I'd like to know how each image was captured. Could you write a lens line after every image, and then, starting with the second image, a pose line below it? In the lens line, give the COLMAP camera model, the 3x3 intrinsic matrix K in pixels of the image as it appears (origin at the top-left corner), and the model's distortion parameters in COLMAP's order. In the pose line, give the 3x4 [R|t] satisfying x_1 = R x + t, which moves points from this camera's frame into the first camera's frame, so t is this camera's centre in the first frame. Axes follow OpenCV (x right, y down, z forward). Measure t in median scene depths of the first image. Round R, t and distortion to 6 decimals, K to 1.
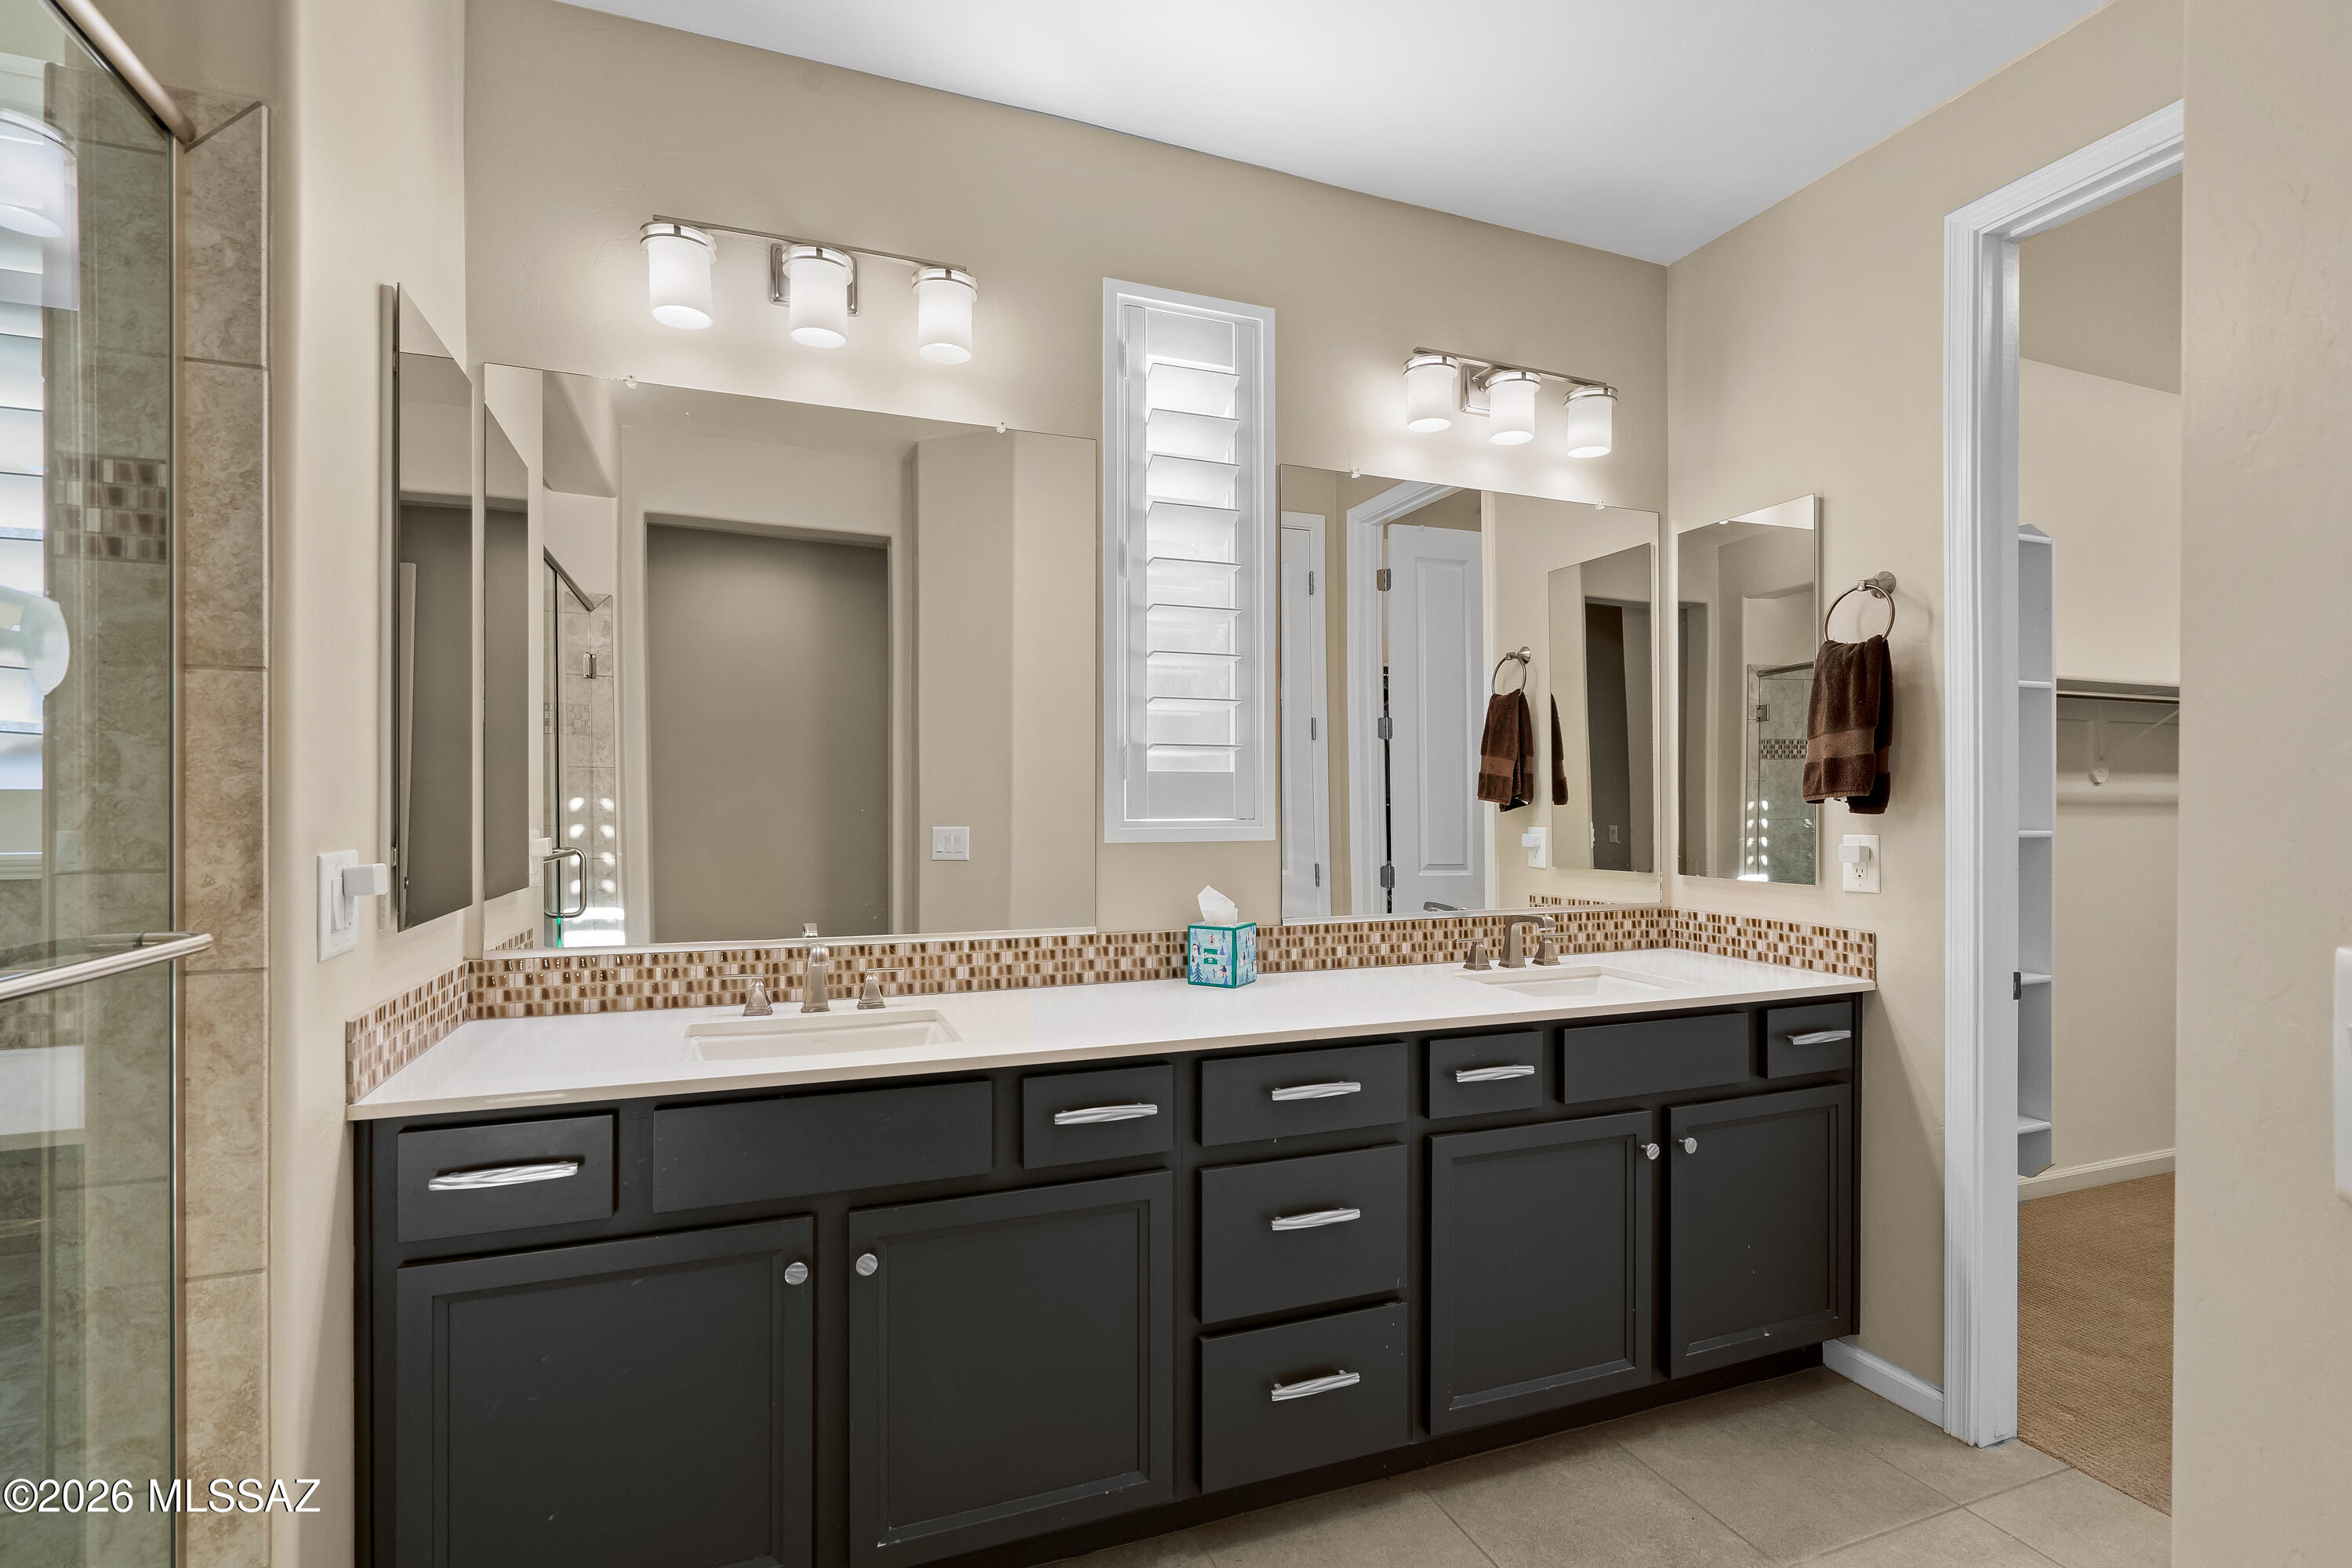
lens RADIAL K [[1069.4, 0, 1161.4], [0, 1069.4, 802.6], [0, 0, 1]] dist [-0.004181, 0.002131]
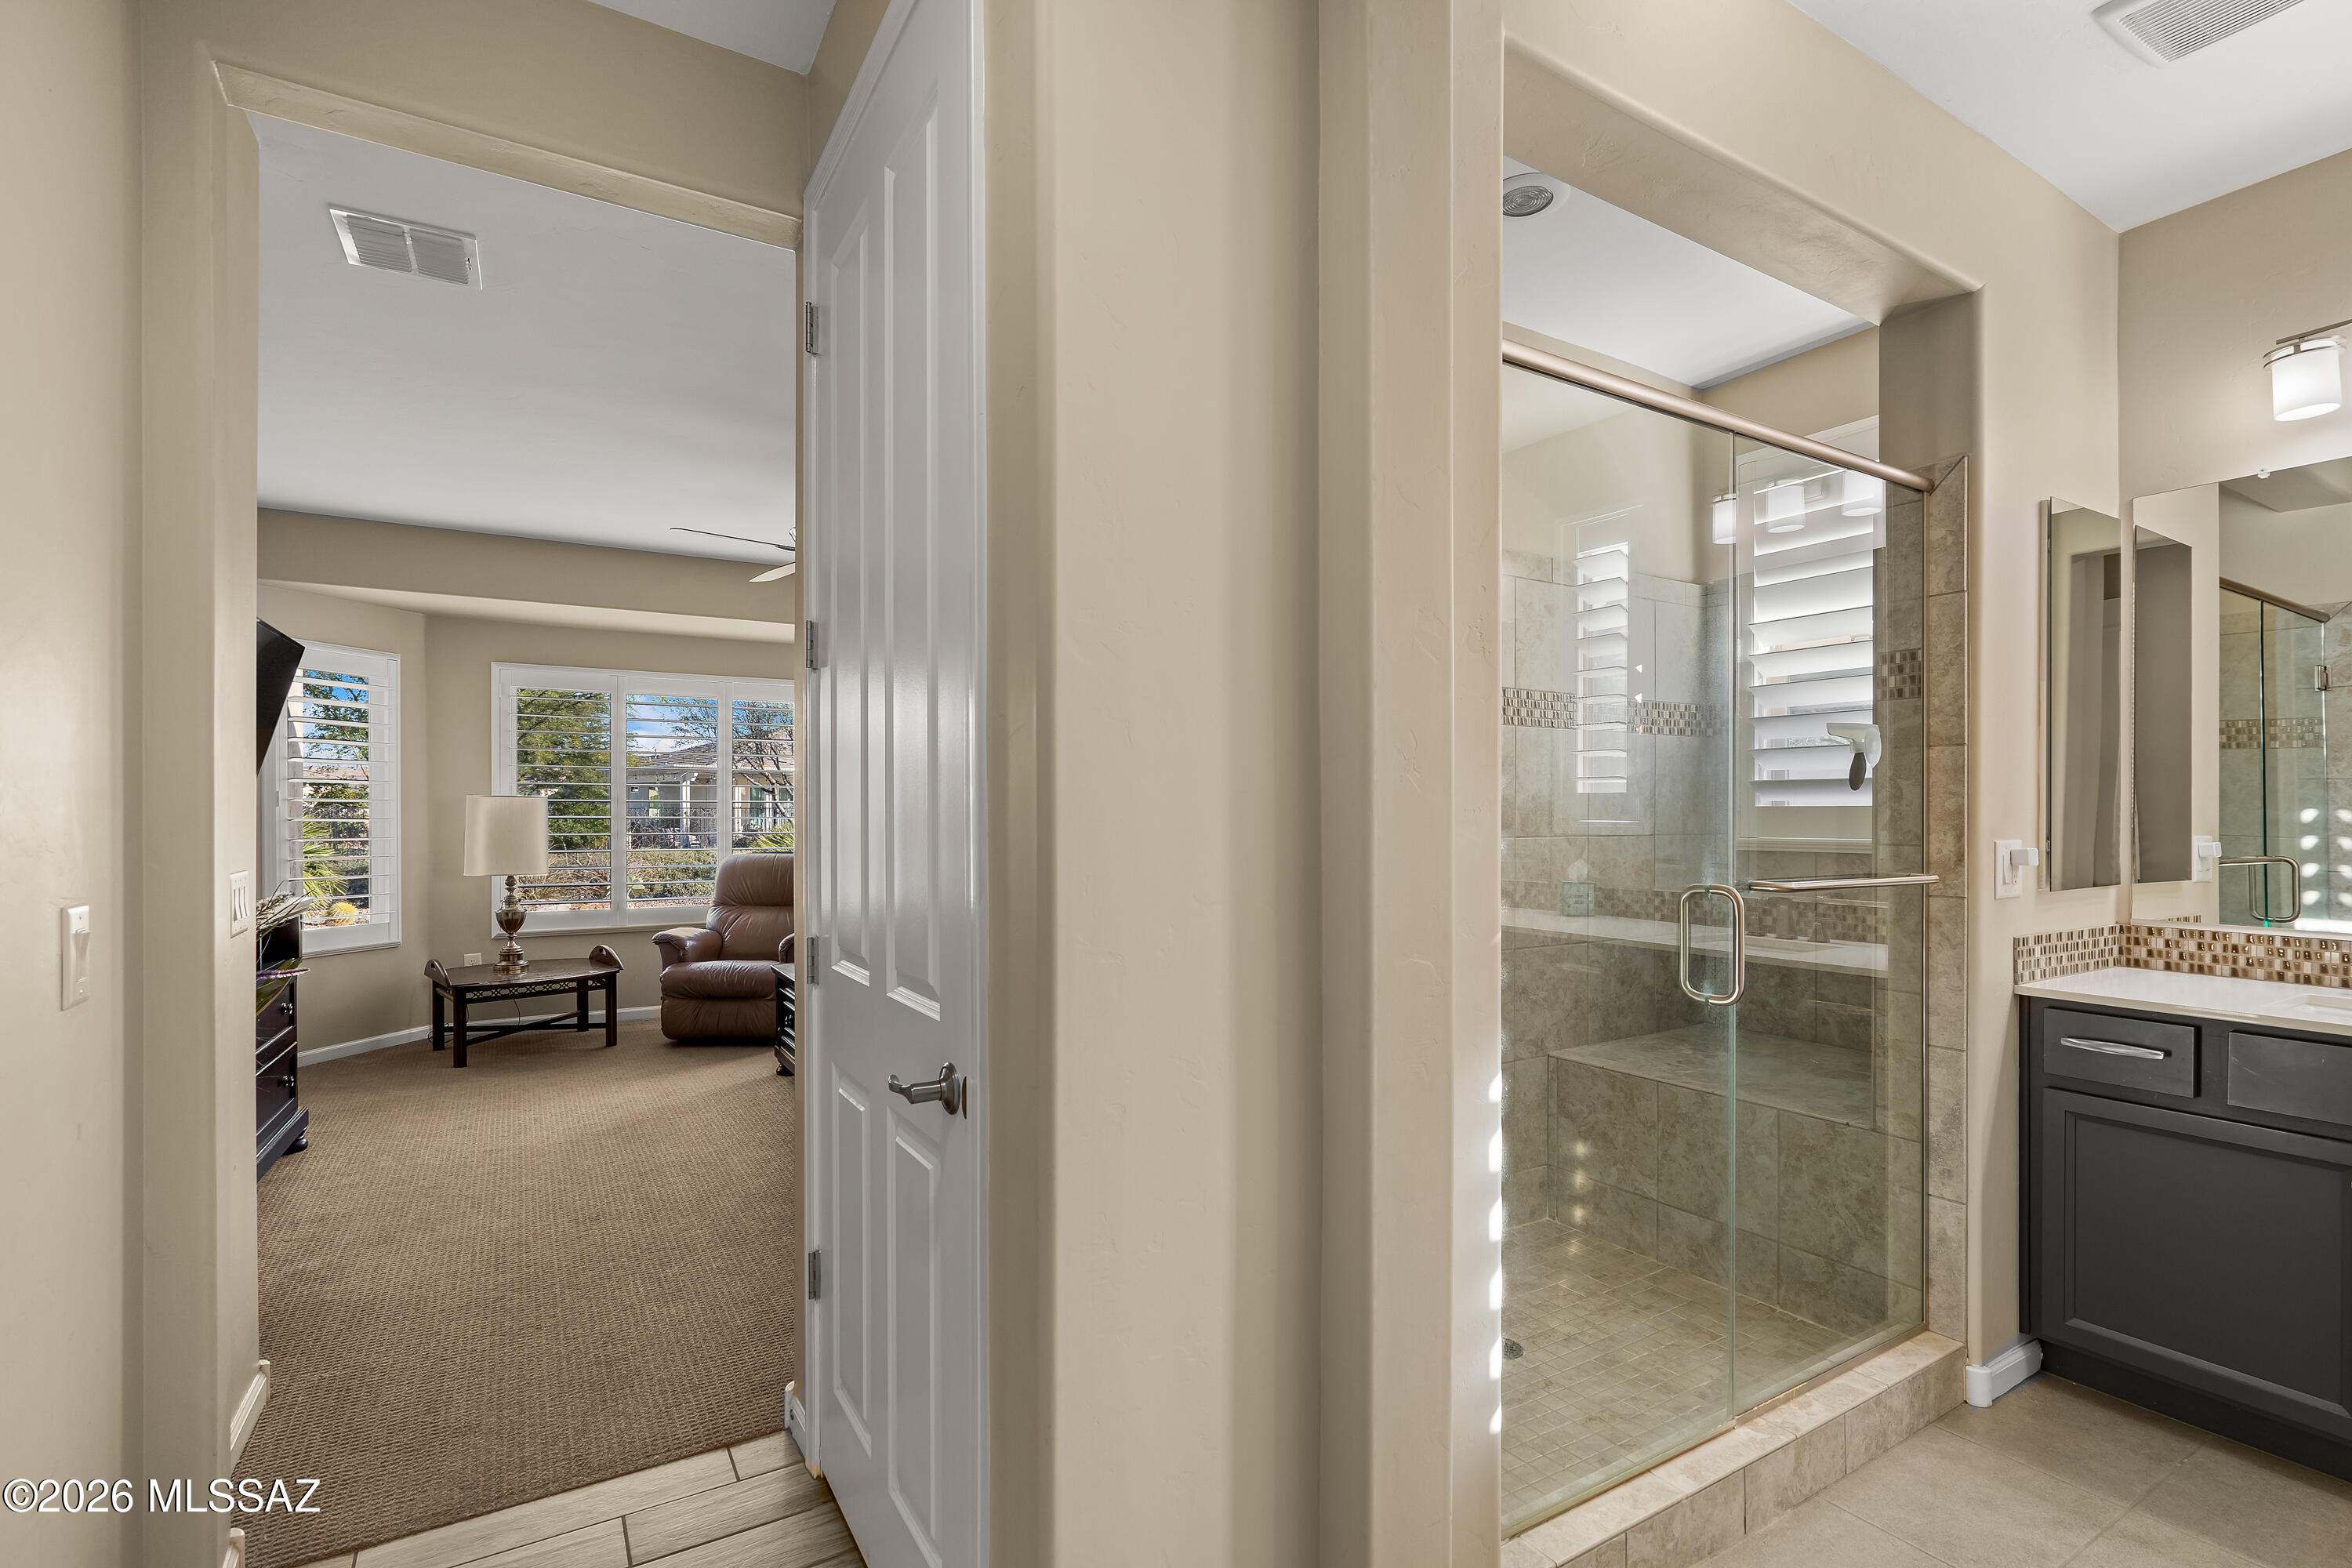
lens RADIAL K [[1069.4, 0, 1174.2], [0, 1069.4, 813.2], [0, 0, 1]] dist [-0.004181, 0.002131]
pose [[0.180464, 0.001164, -0.983581, 0.838546], [-0.001435, 0.999999, 0.000921, 0.001062], [0.983581, 0.001246, 0.180465, -0.794685]]
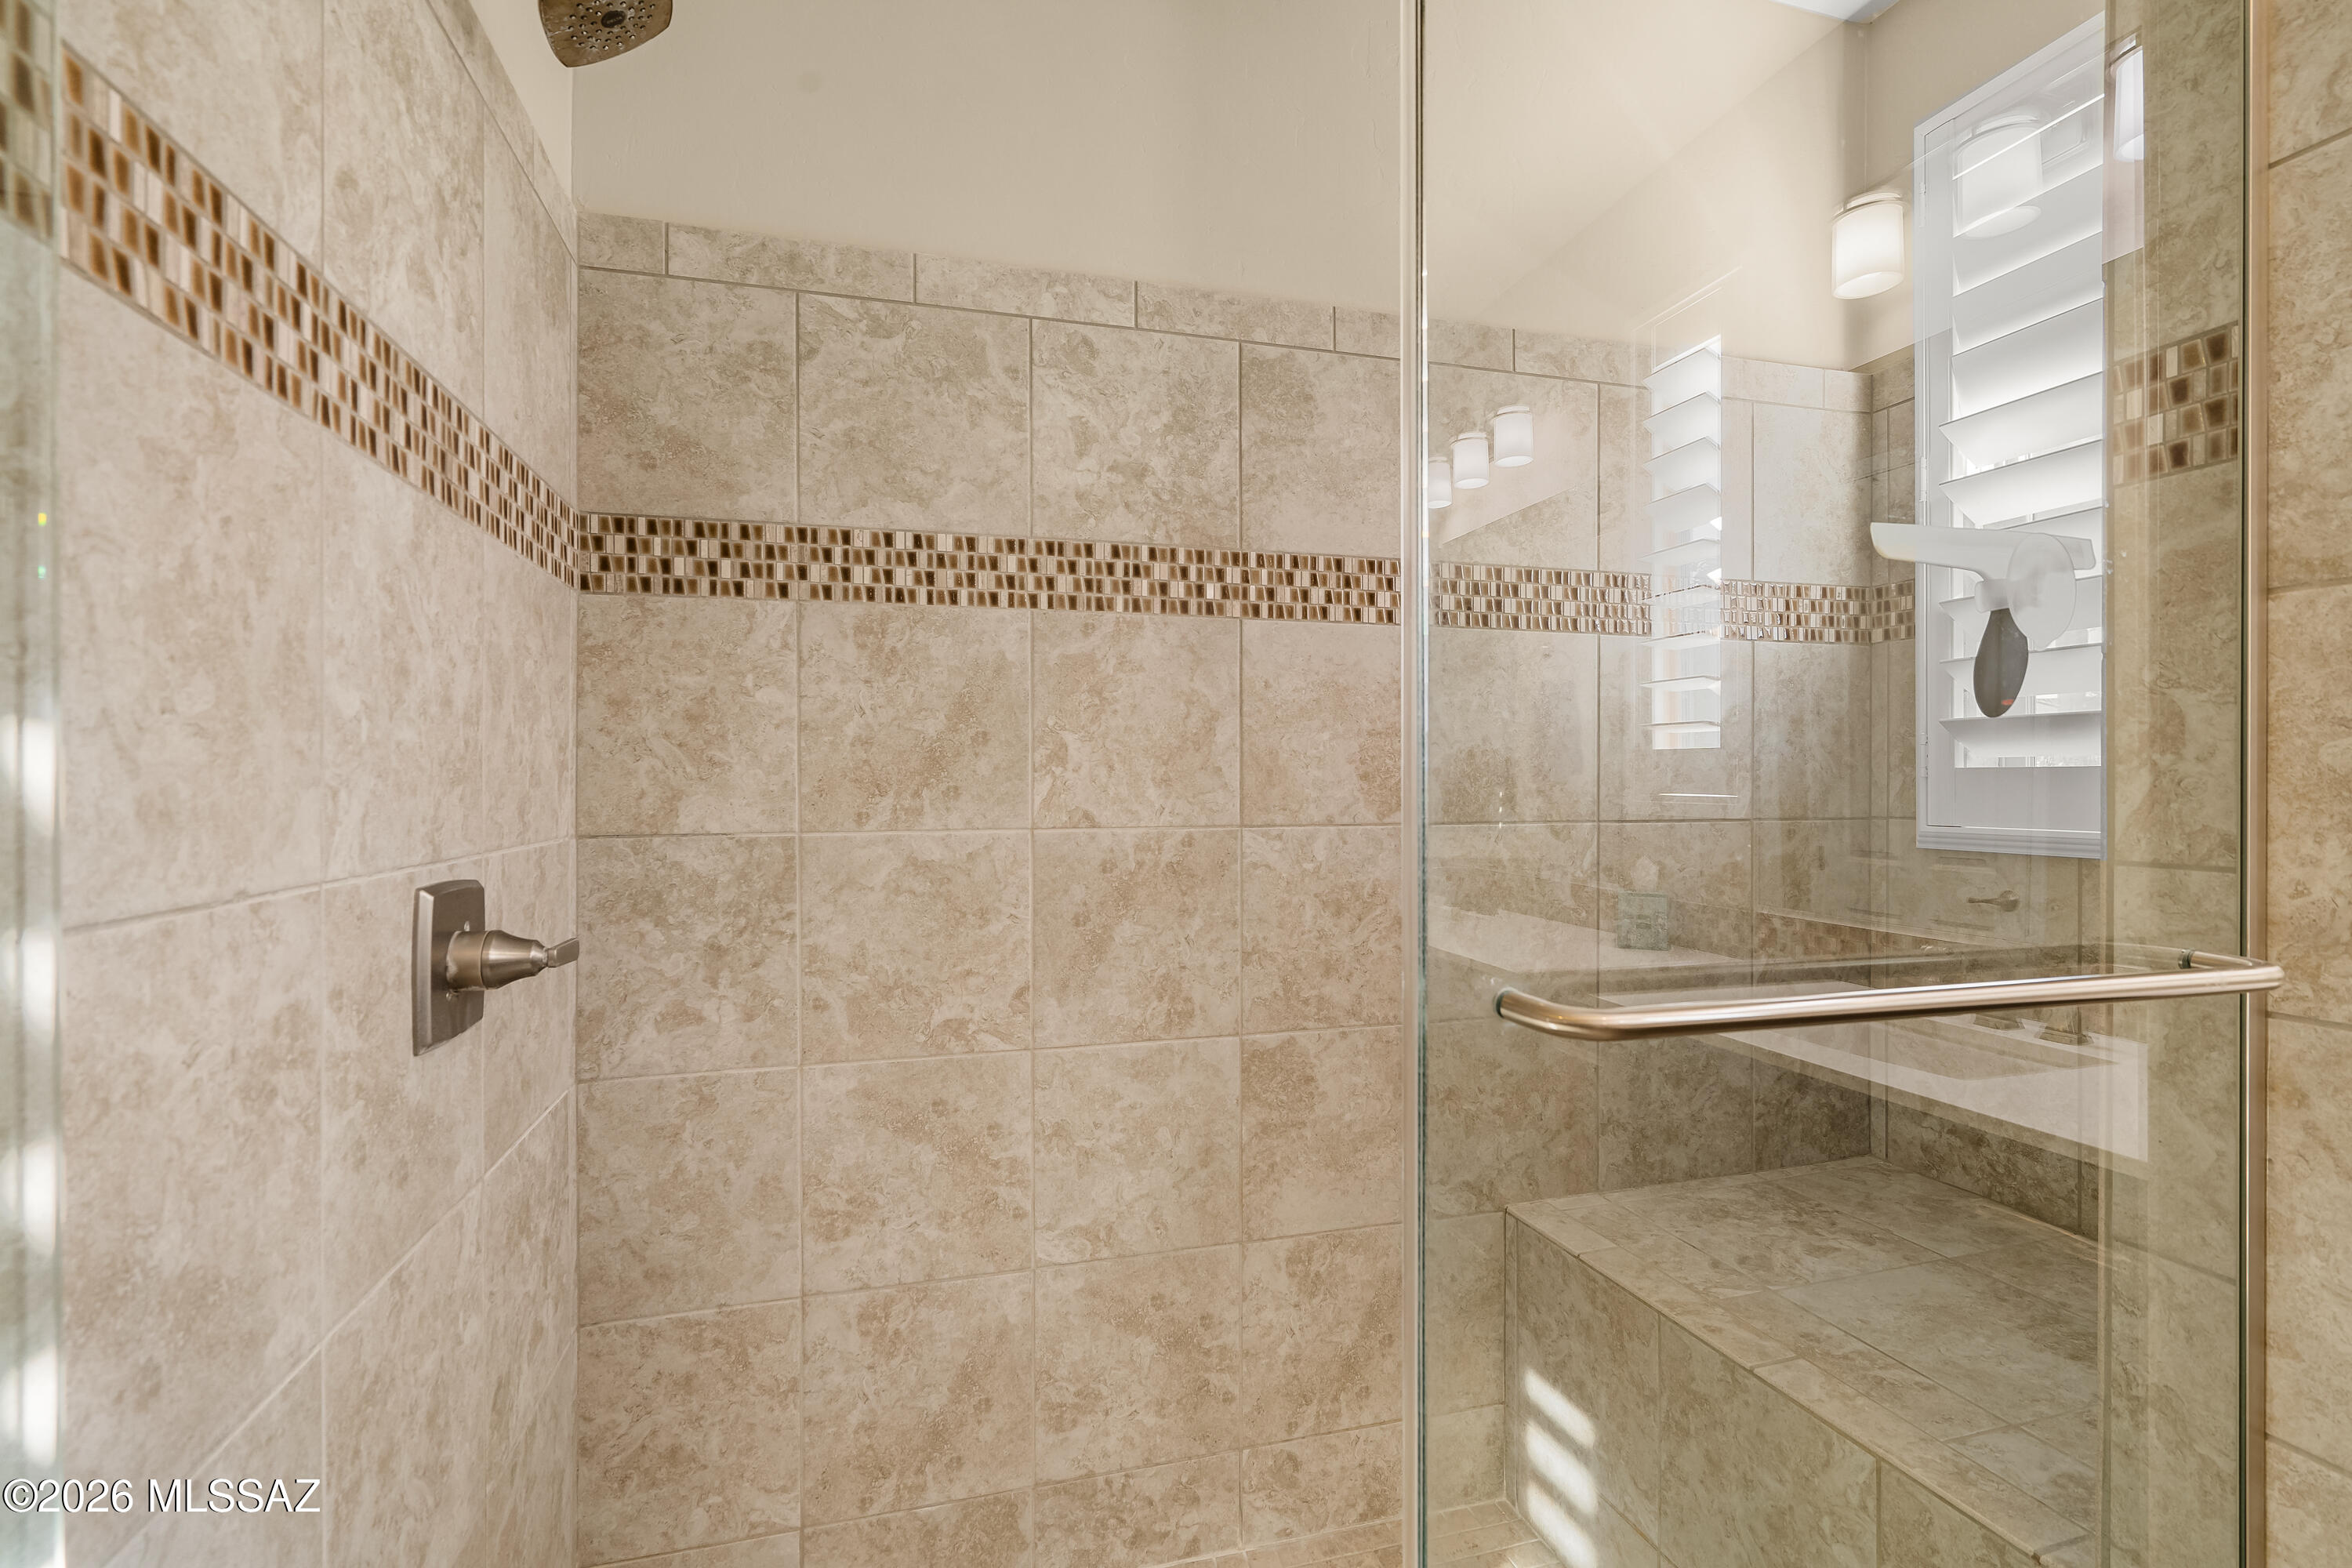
lens RADIAL K [[1069.4, 0, 1162.3], [0, 1069.4, 784.7], [0, 0, 1]] dist [-0.004181, 0.002131]
pose [[-0.088165, 0.004071, -0.996098, -0.124141], [0.001732, 0.999991, 0.003934, -0.000347], [0.996104, -0.001378, -0.088171, 0.313245]]
